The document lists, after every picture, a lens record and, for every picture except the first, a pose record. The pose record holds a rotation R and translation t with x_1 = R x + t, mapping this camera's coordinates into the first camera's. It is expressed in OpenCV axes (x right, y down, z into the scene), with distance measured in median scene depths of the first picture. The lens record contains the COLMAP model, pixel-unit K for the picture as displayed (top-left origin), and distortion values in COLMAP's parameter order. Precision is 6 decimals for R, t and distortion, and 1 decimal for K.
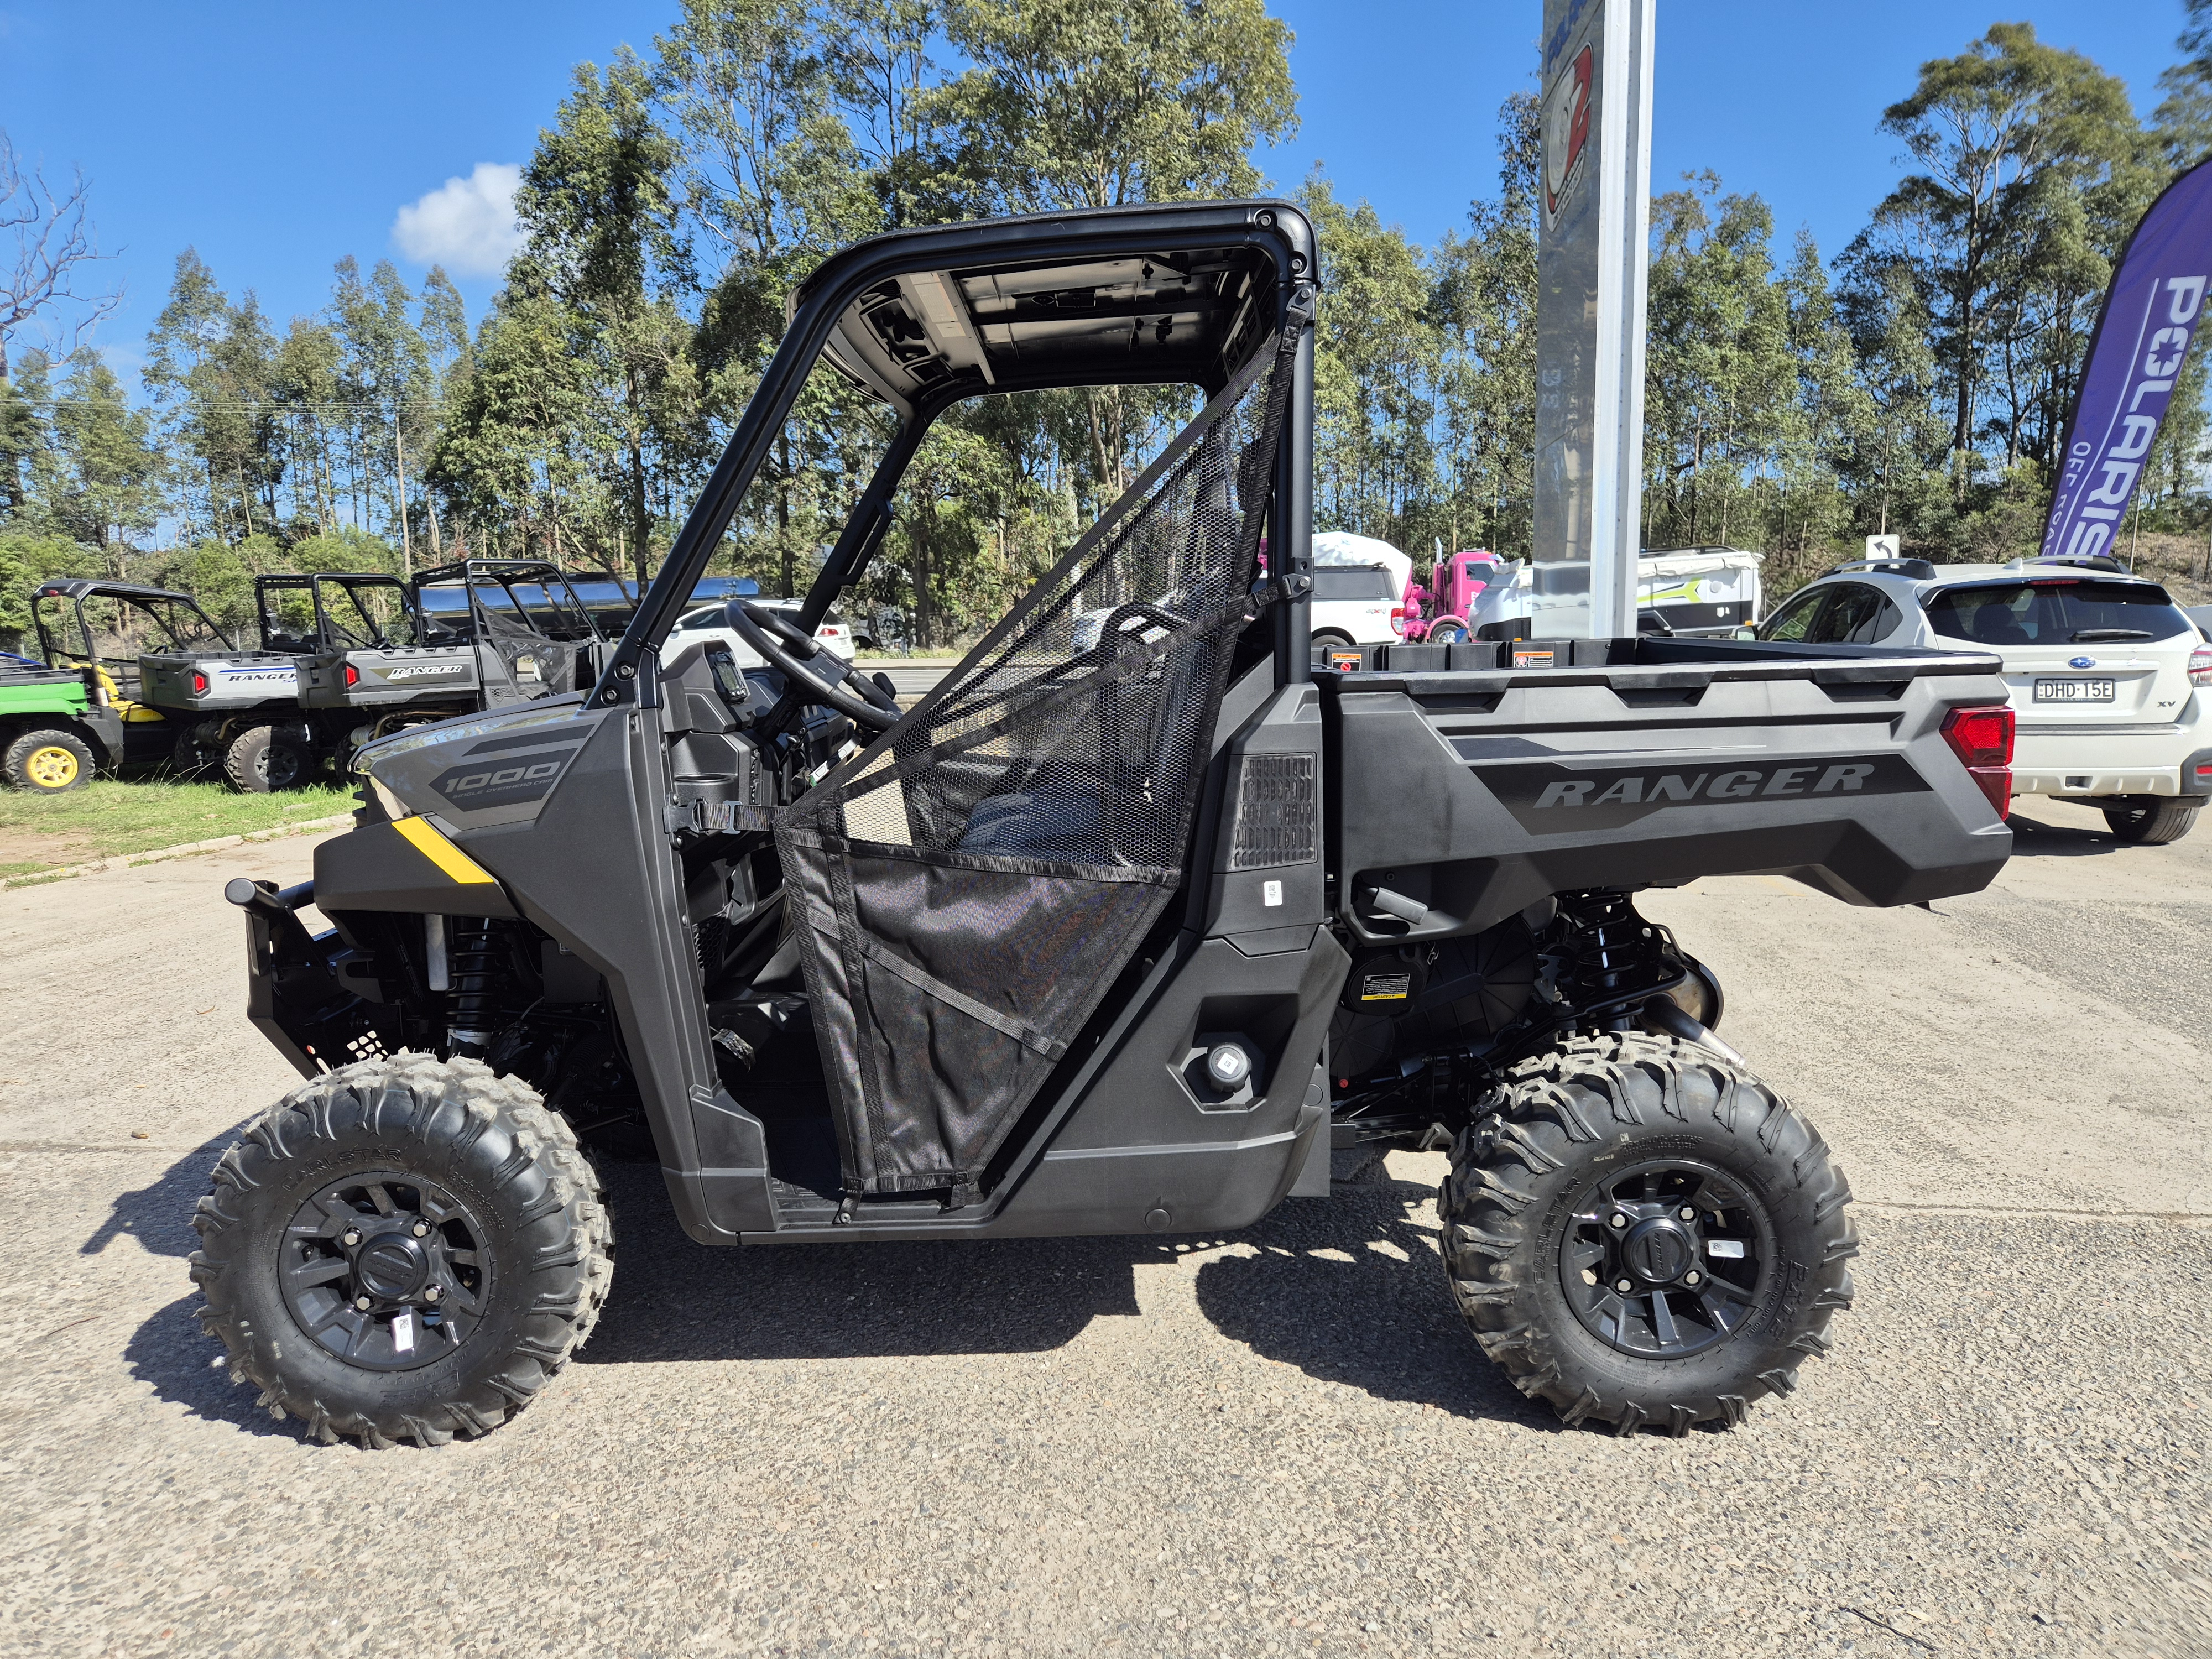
lens RADIAL K [[1480.0, 0, 1101.7], [0, 1480.0, 829.8], [0, 0, 1]] dist [0.057440, -0.046051]
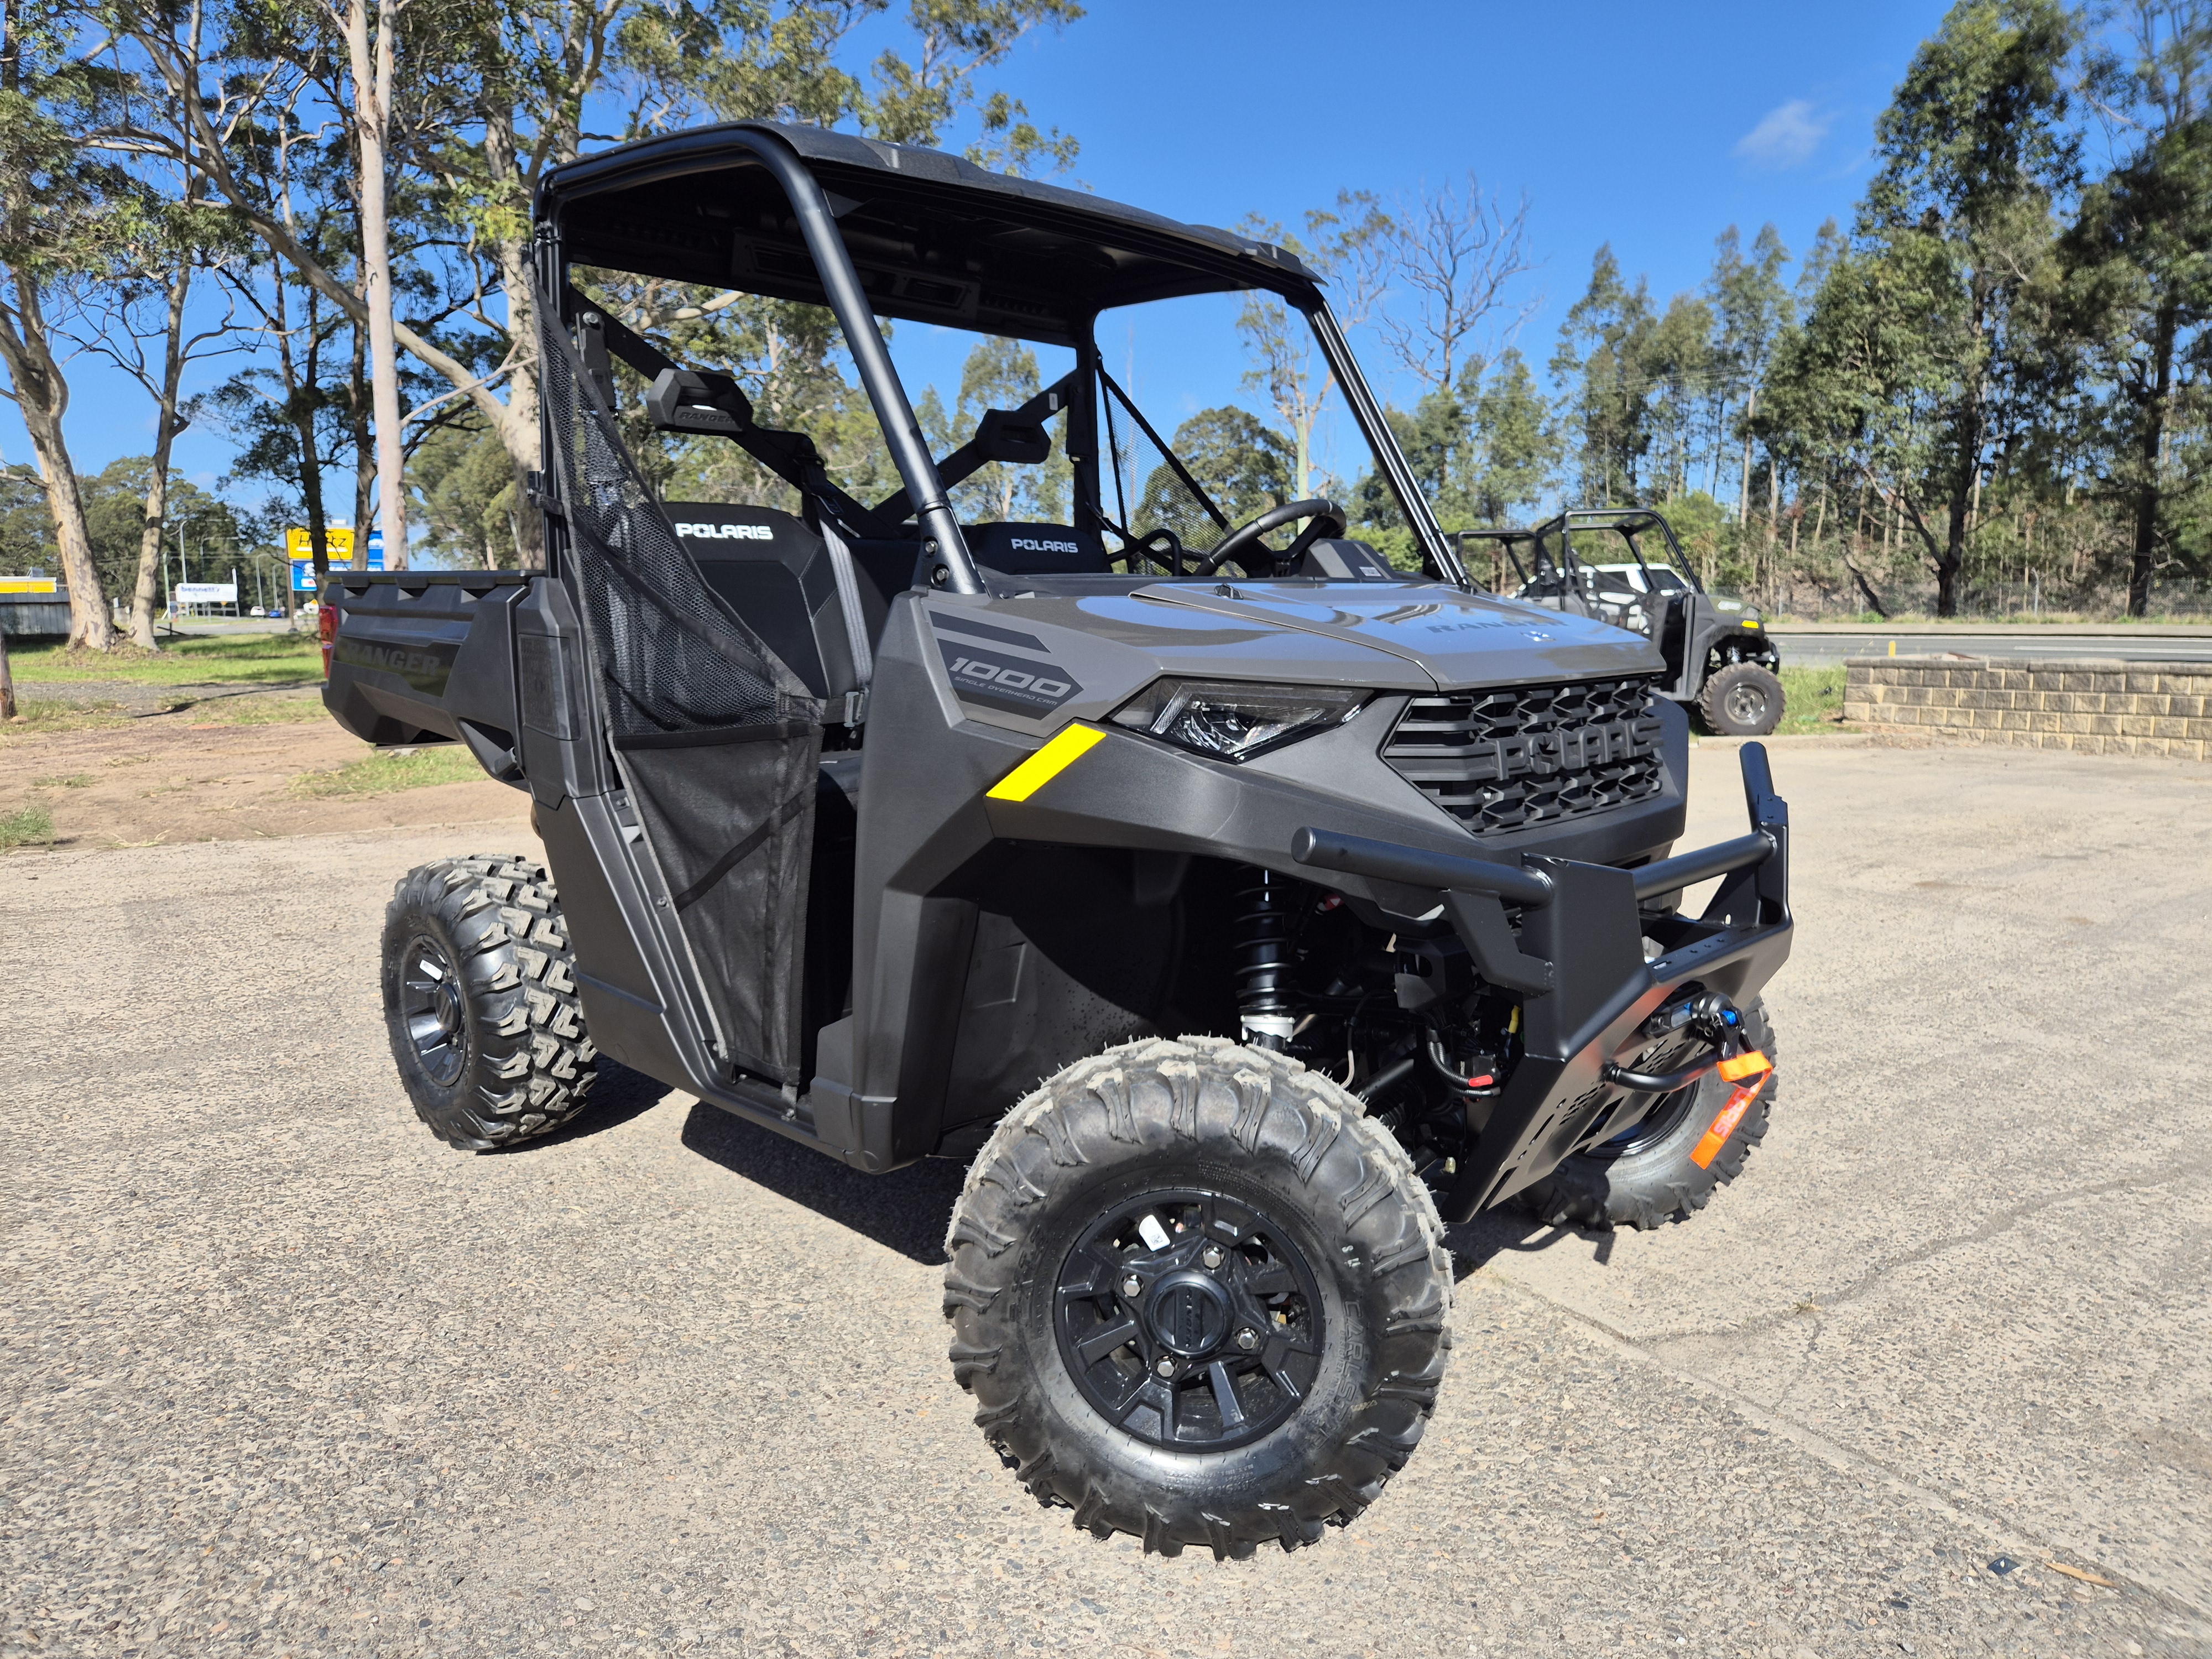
lens RADIAL K [[1480.0, 0, 1113.4], [0, 1480.0, 820.7], [0, 0, 1]] dist [0.057440, -0.046051]
pose [[0.657932, 0.119469, -0.743540, 0.050115], [-0.106685, 0.992165, 0.065016, -0.001845], [0.745482, 0.036548, 0.665523, 0.036172]]
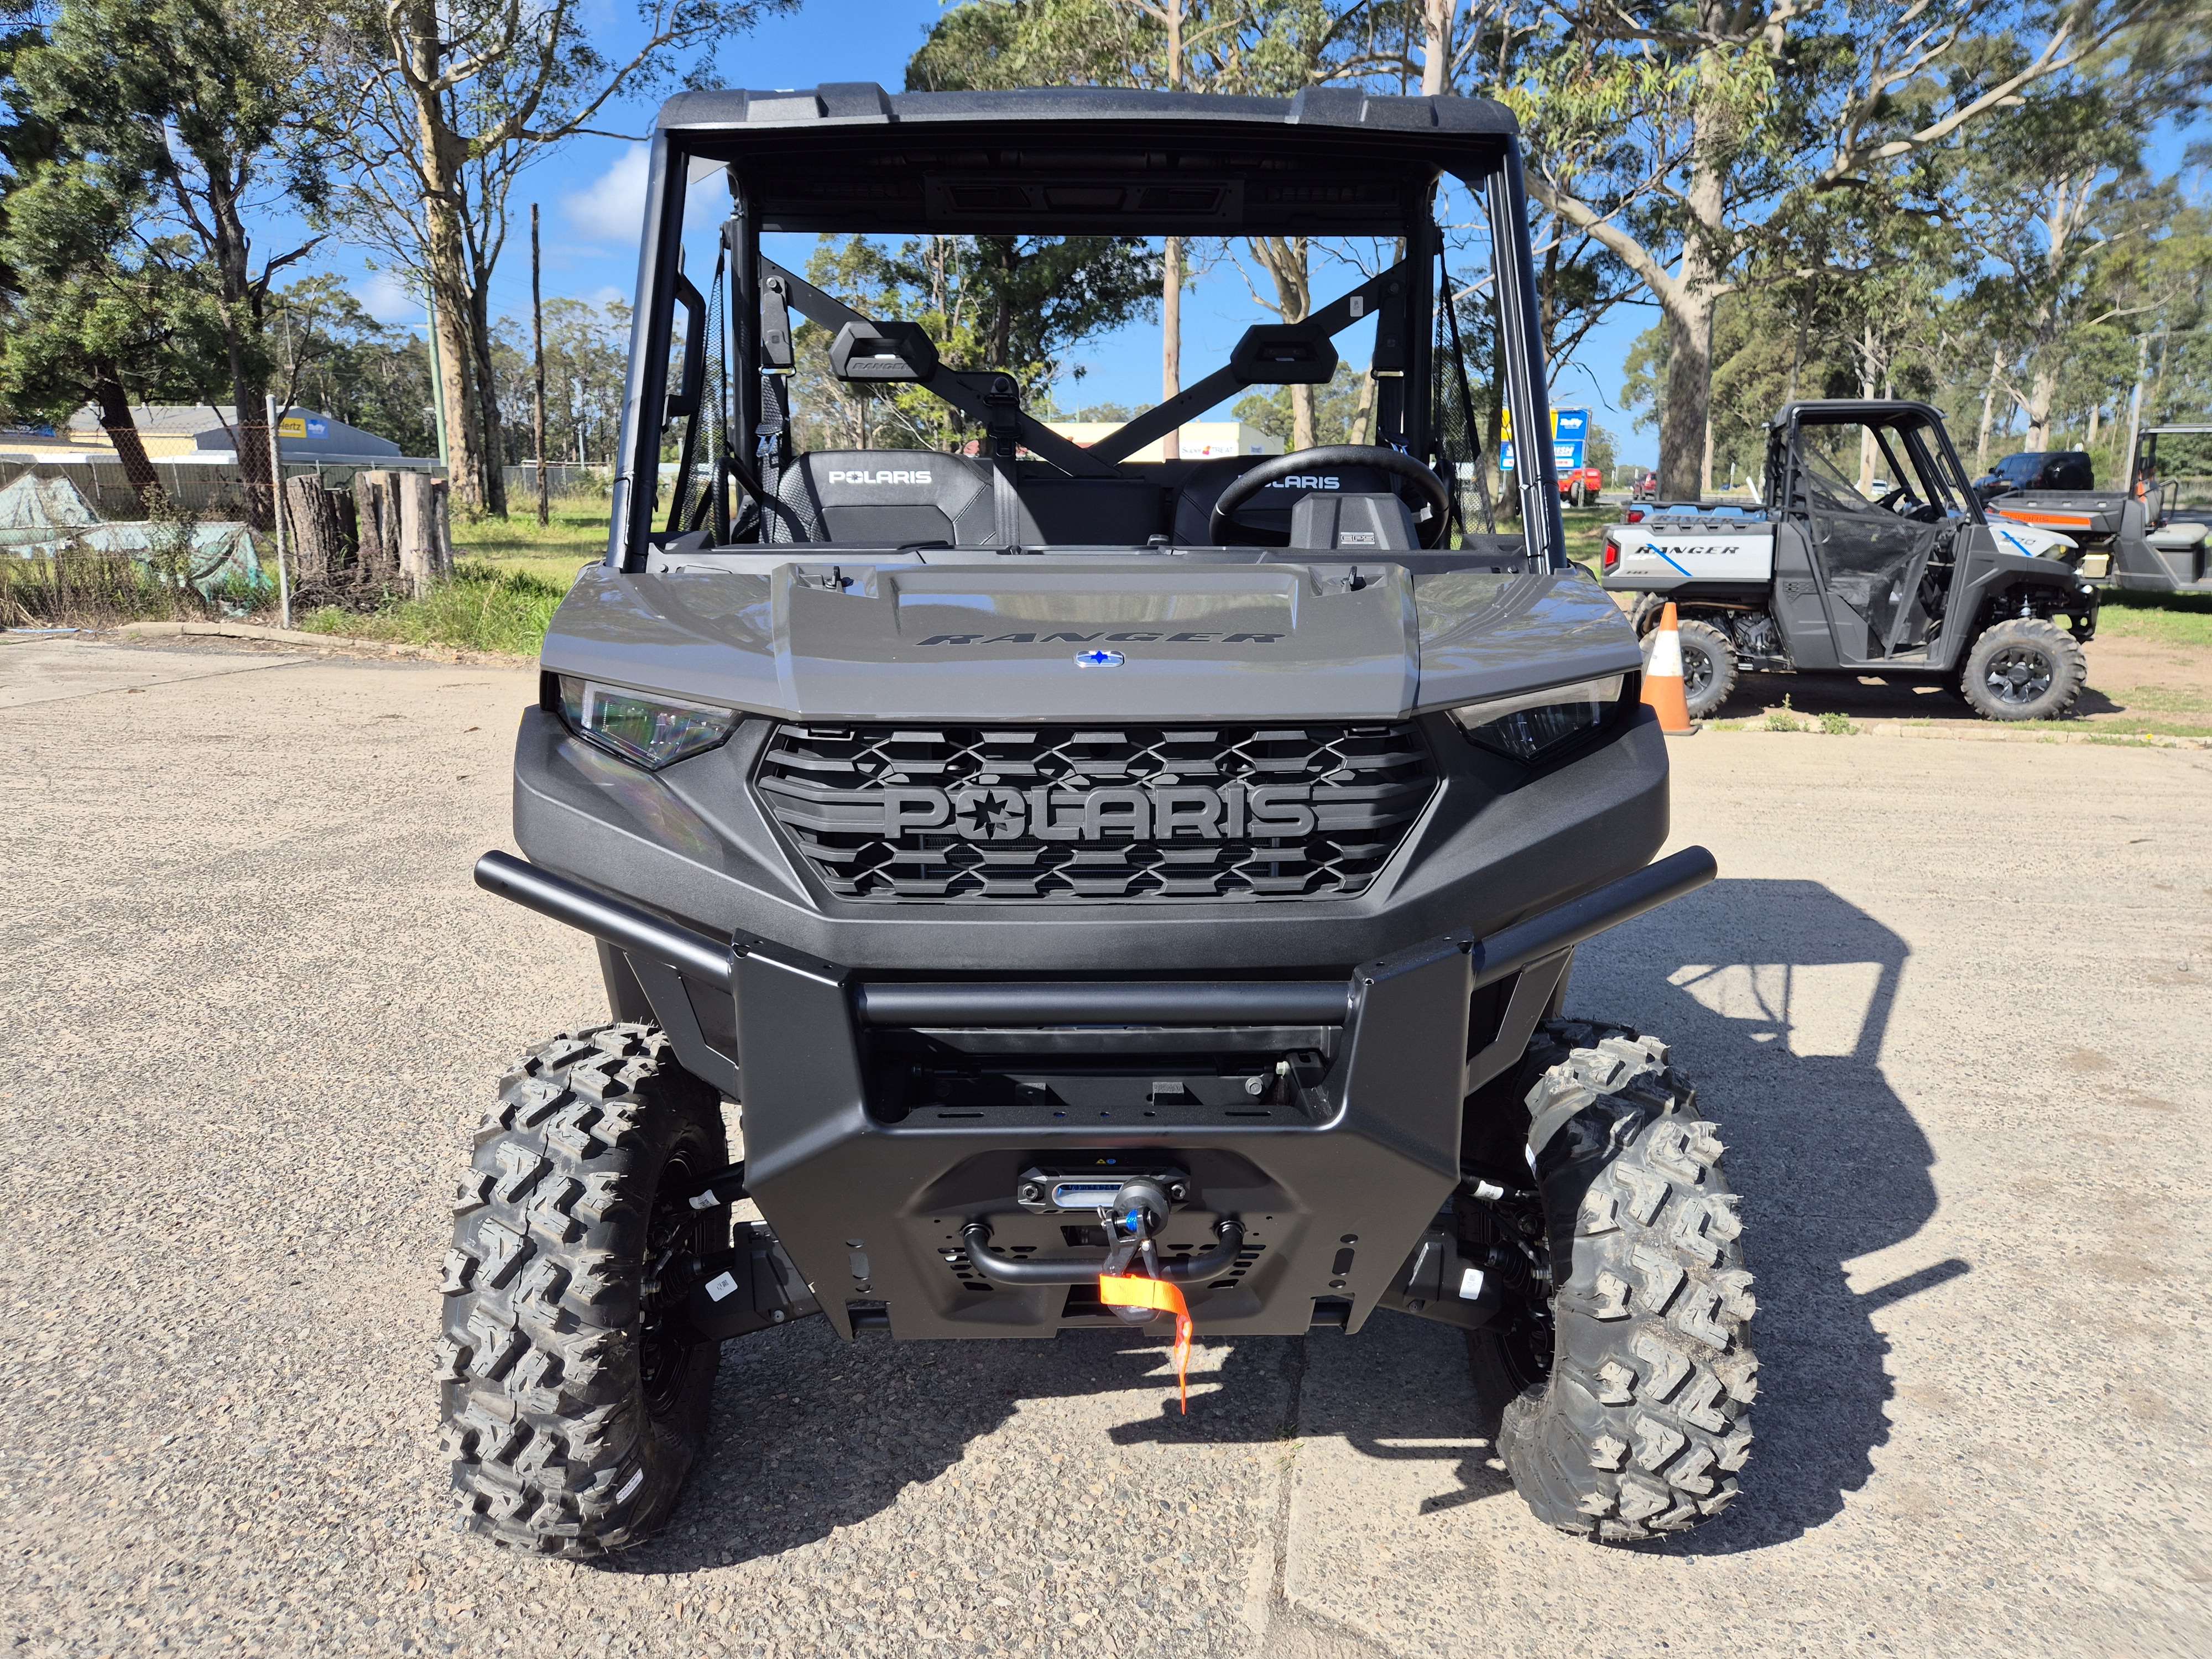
lens RADIAL K [[1480.0, 0, 1100.9], [0, 1480.0, 837.6], [0, 0, 1]] dist [0.057440, -0.046051]
pose [[-0.057634, 0.246556, -0.967413, 0.061151], [-0.138069, 0.957744, 0.252317, -0.013658], [0.988744, 0.148112, -0.021157, 0.092367]]
